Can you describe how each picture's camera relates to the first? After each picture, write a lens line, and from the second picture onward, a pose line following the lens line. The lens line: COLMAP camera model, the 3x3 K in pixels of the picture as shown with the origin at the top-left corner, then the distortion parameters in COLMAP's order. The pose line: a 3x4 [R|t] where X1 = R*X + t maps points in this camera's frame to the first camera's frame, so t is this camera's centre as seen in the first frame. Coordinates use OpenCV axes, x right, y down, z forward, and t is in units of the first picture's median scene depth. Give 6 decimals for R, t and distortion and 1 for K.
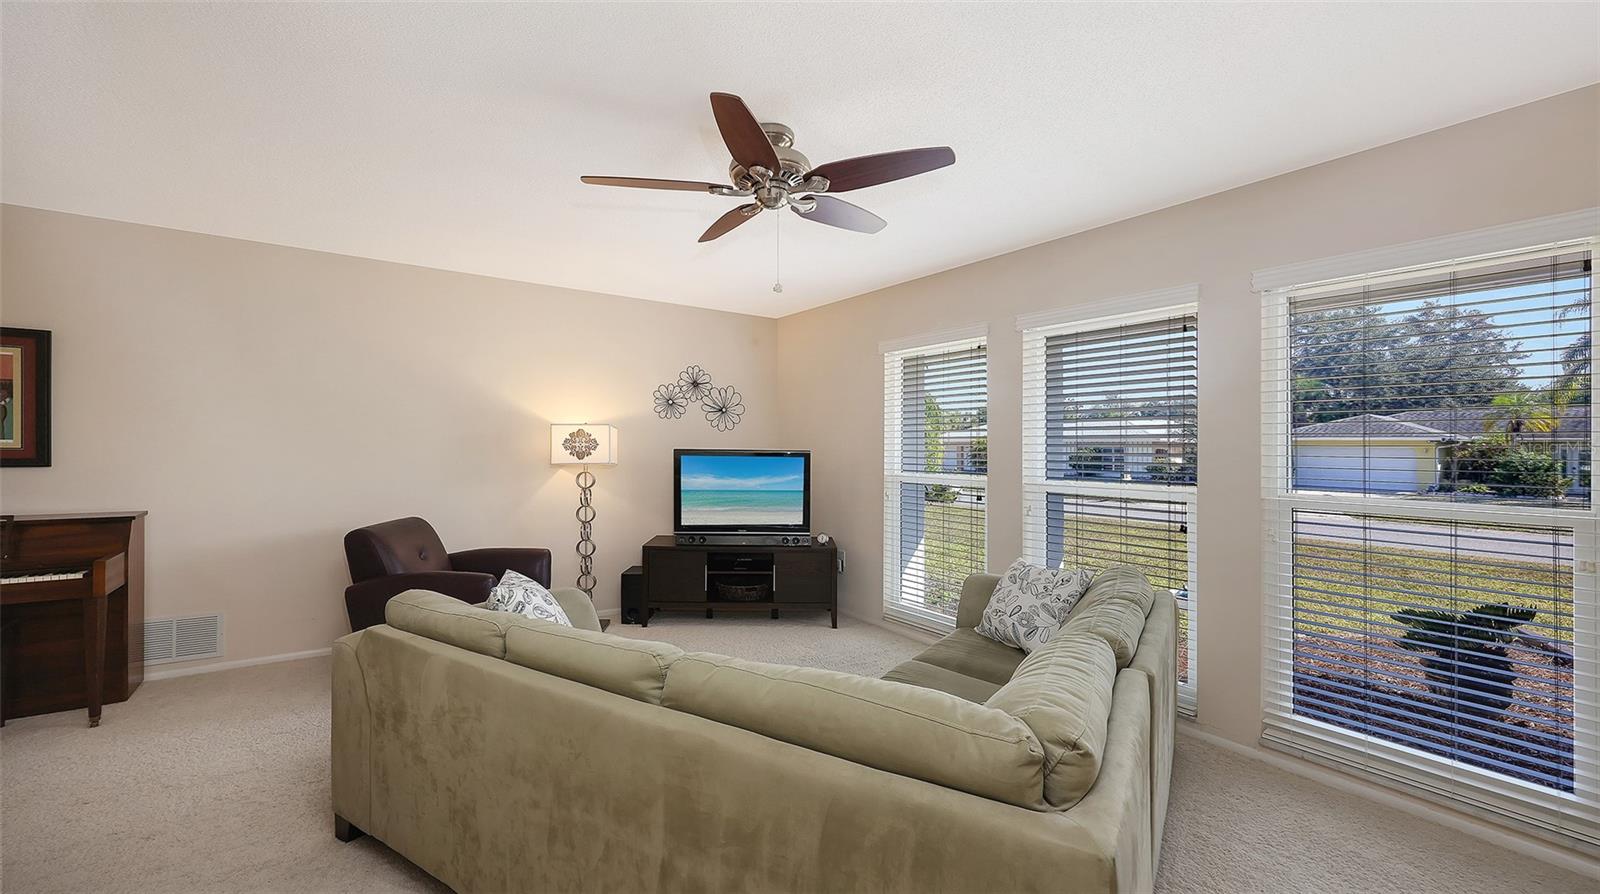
lens RADIAL K [[651.4, 0, 807.6], [0, 651.4, 449.2], [0, 0, 1]] dist [0.002036, -0.000017]
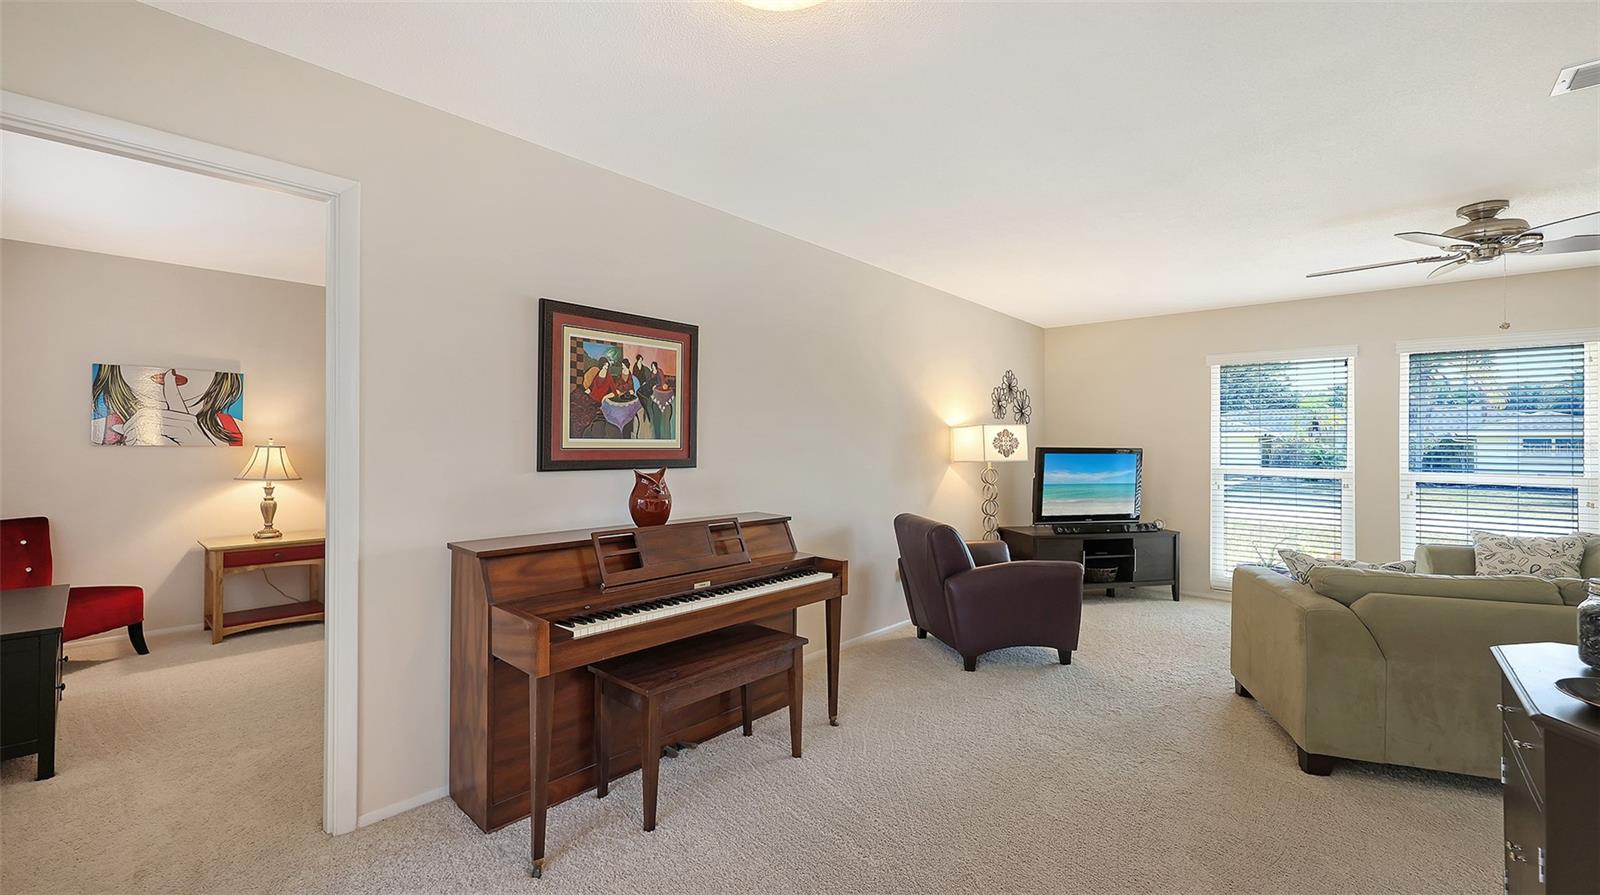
lens RADIAL K [[647.7, 0, 800.0], [0, 647.7, 447.5], [0, 0, 1]] dist [-0.009748, -0.000414]
pose [[0.974937, -0.001048, 0.222478, -0.839400], [-0.000168, 0.999985, 0.005449, -0.005528], [-0.222480, -0.005350, 0.974923, 0.028830]]
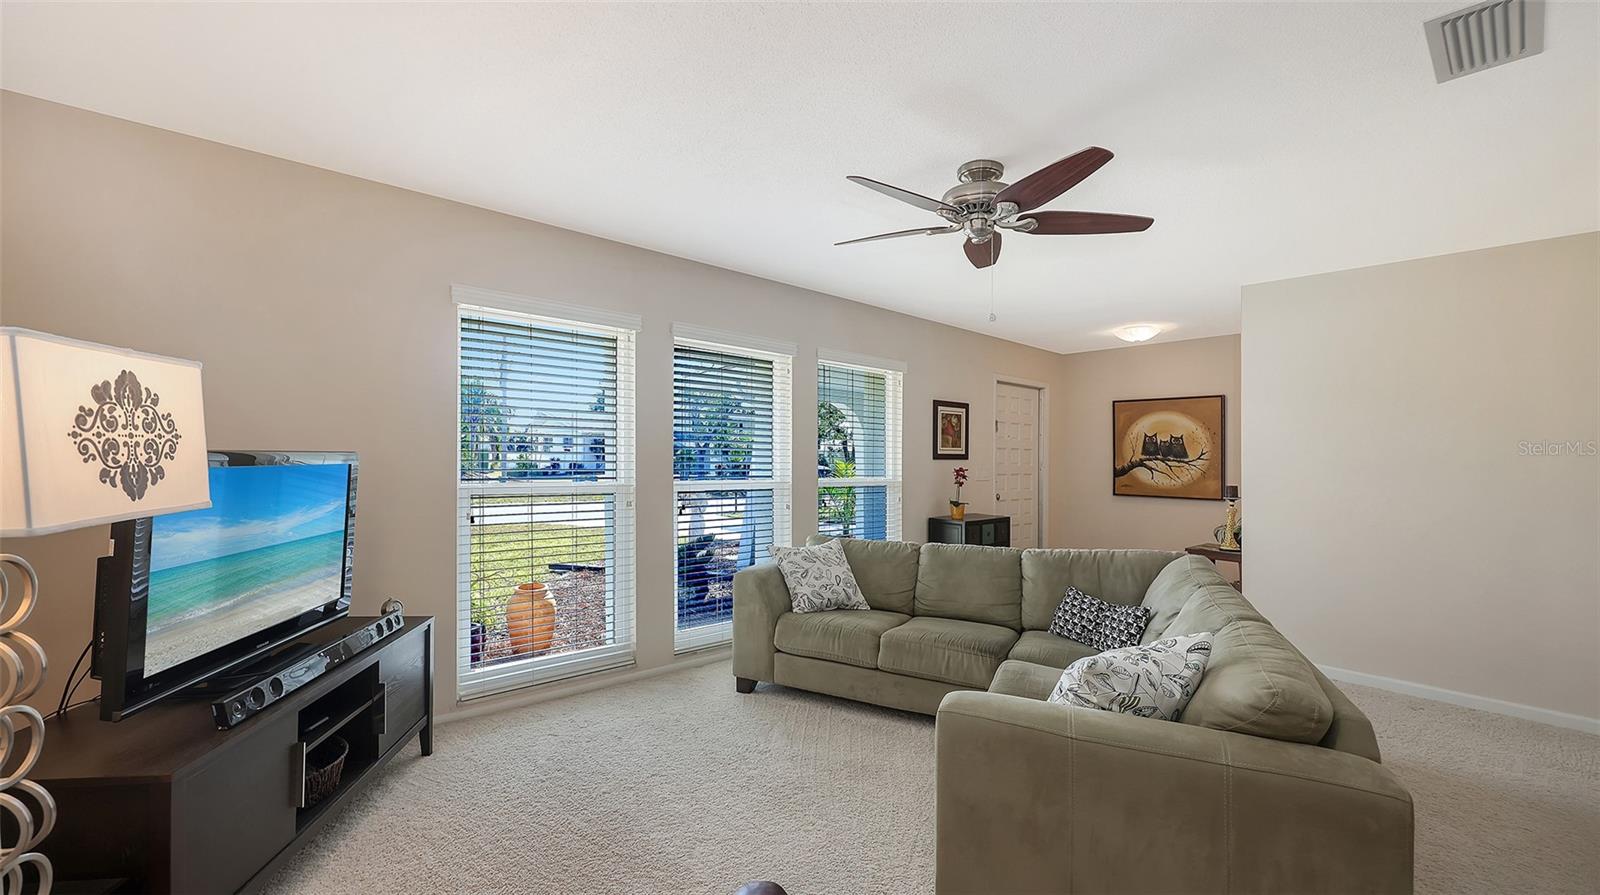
lens RADIAL K [[649.8, 0, 783.9], [0, 649.8, 458.1], [0, 0, 1]] dist [-0.000099, -0.000369]
pose [[-0.097949, -0.014593, 0.995084, -0.553454], [-0.018379, 0.999748, 0.012852, -0.006307], [-0.995022, -0.017029, -0.098192, 0.717929]]
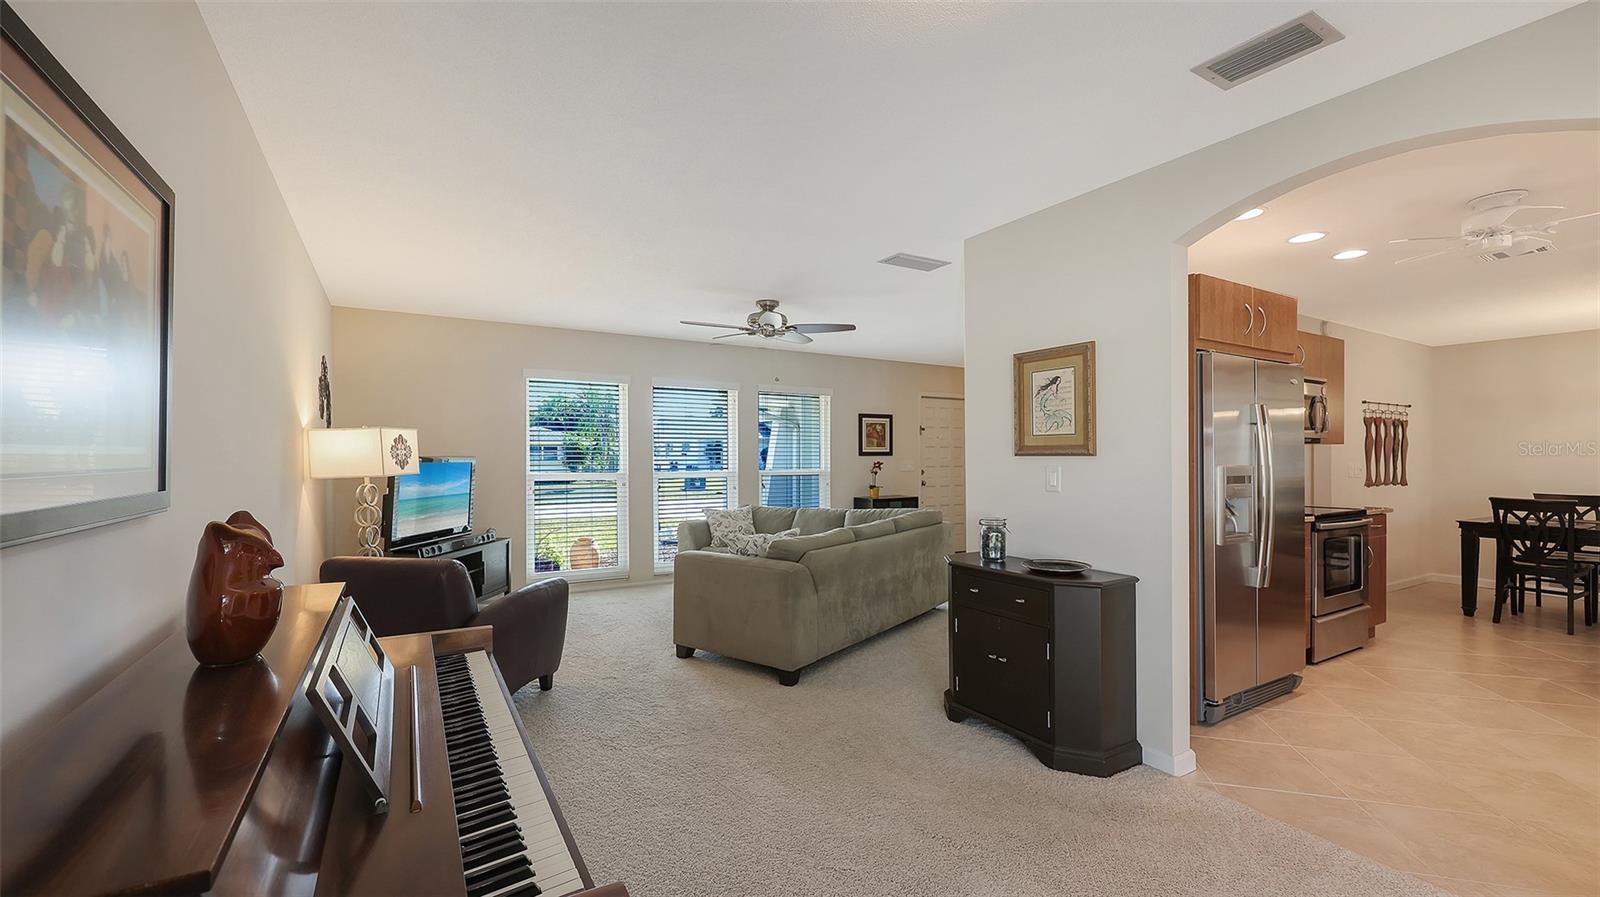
lens RADIAL K [[649.8, 0, 783.9], [0, 649.8, 459.1], [0, 0, 1]] dist [-0.000099, -0.000369]
pose [[0.086445, -0.013727, 0.996162, -1.056924], [0.000526, 0.999906, 0.013733, -0.008572], [-0.996257, -0.000663, 0.086444, 0.386102]]
